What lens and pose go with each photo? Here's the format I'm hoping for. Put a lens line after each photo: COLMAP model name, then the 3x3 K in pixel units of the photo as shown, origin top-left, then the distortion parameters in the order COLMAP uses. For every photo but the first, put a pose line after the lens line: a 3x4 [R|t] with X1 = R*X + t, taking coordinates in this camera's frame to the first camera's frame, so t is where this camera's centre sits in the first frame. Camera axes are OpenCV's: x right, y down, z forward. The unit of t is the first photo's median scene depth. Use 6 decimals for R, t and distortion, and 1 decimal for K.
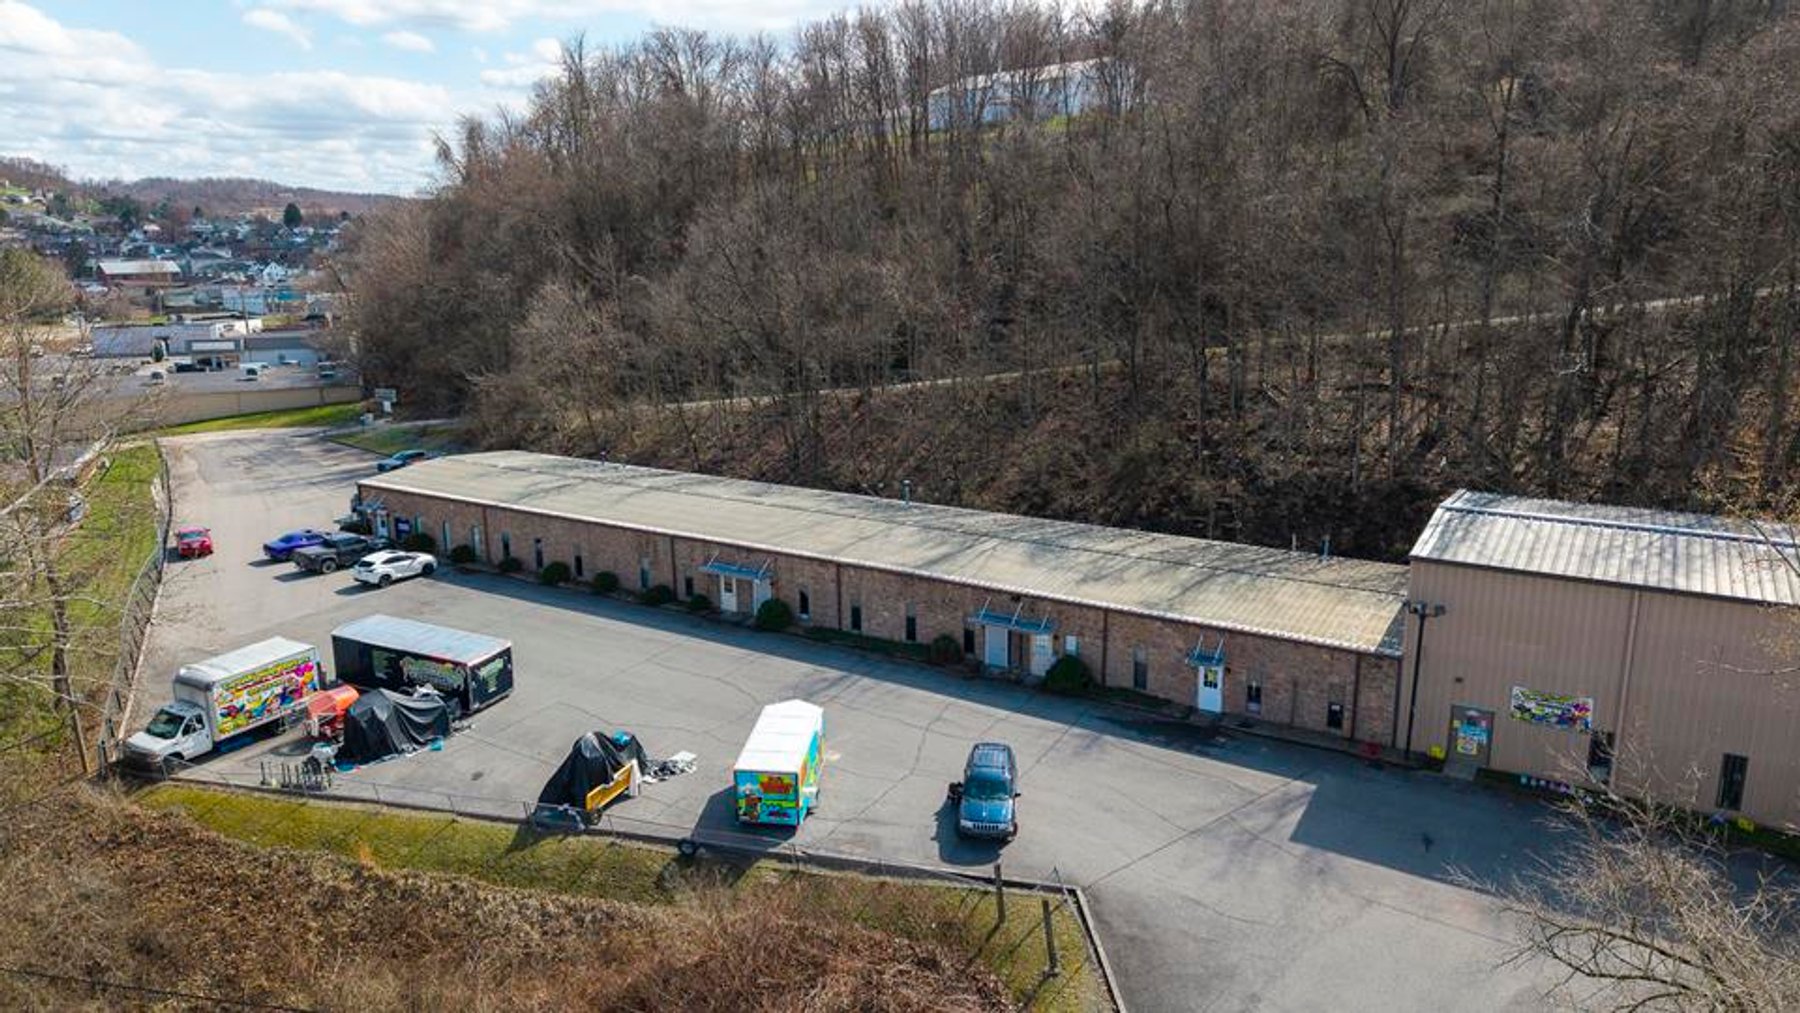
lens RADIAL K [[1188.2, 0, 898.3], [0, 1188.2, 519.1], [0, 0, 1]] dist [-0.004450, -0.011374]
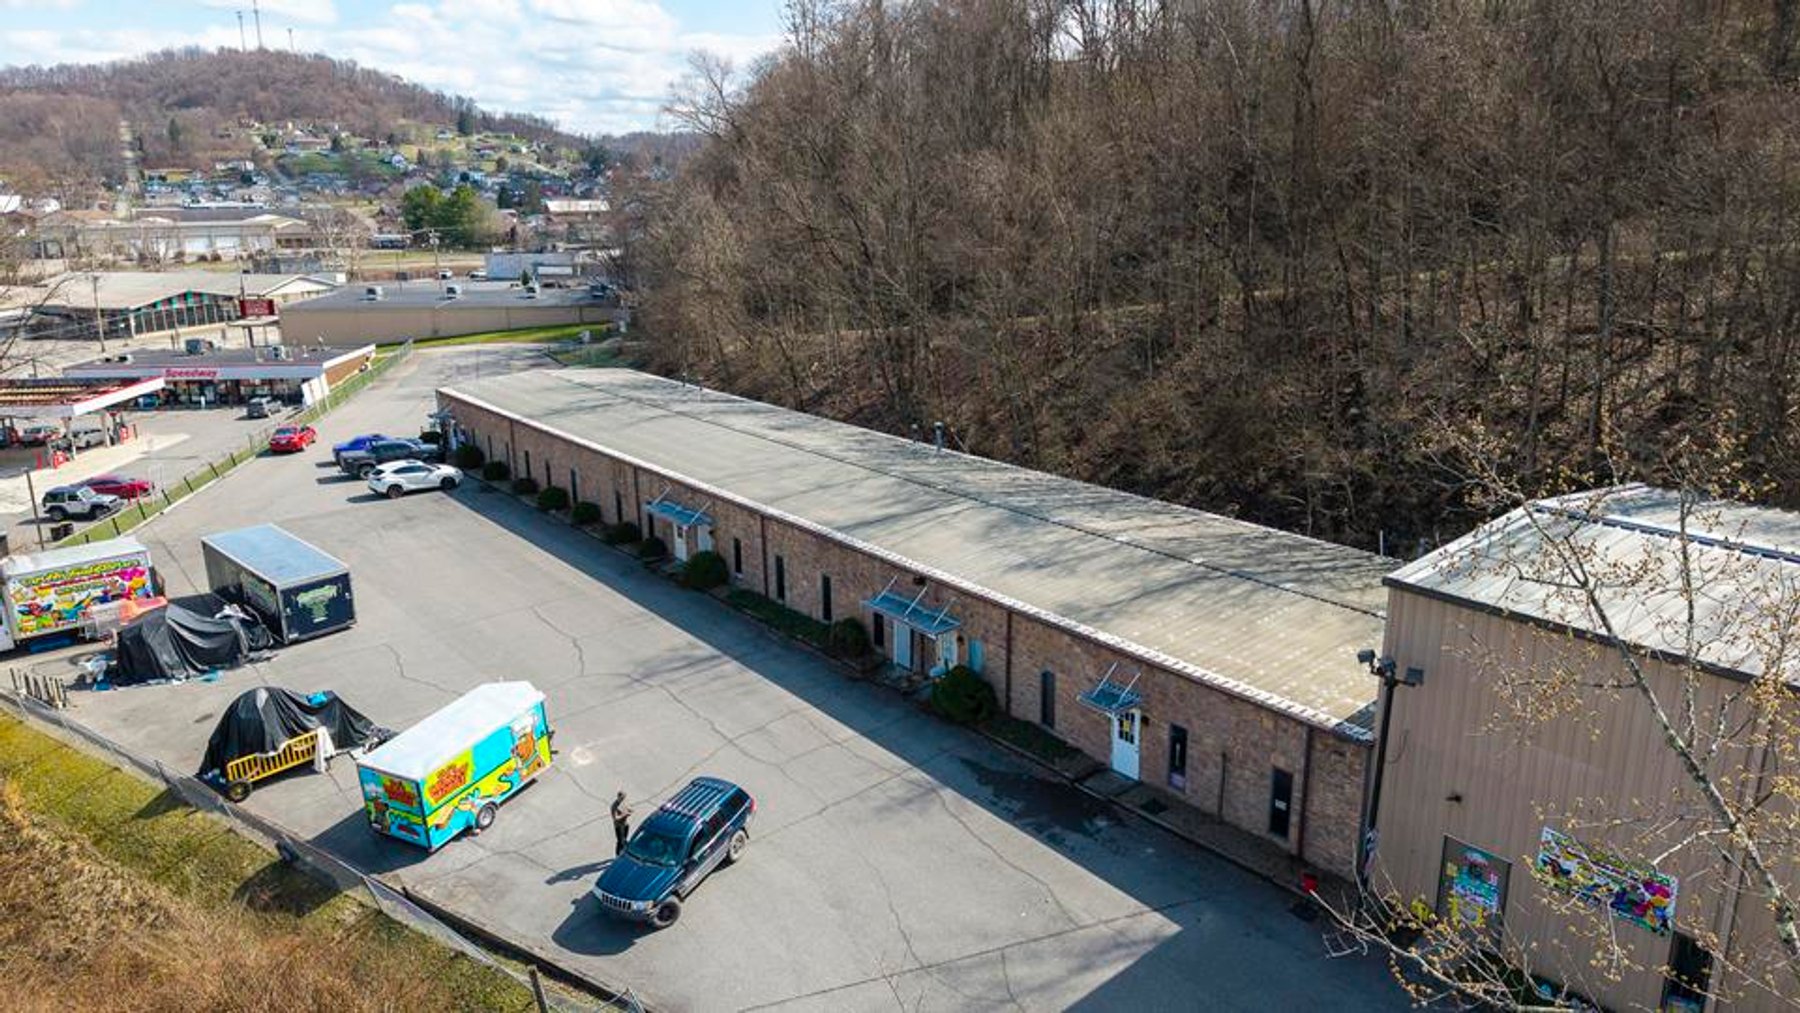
lens RADIAL K [[1188.2, 0, 905.1], [0, 1188.2, 497.3], [0, 0, 1]] dist [-0.004450, -0.011374]
pose [[0.945155, 0.085483, -0.315237, 0.333749], [-0.078562, 0.996308, 0.034622, -0.010657], [0.317032, -0.007958, 0.948381, 0.306263]]
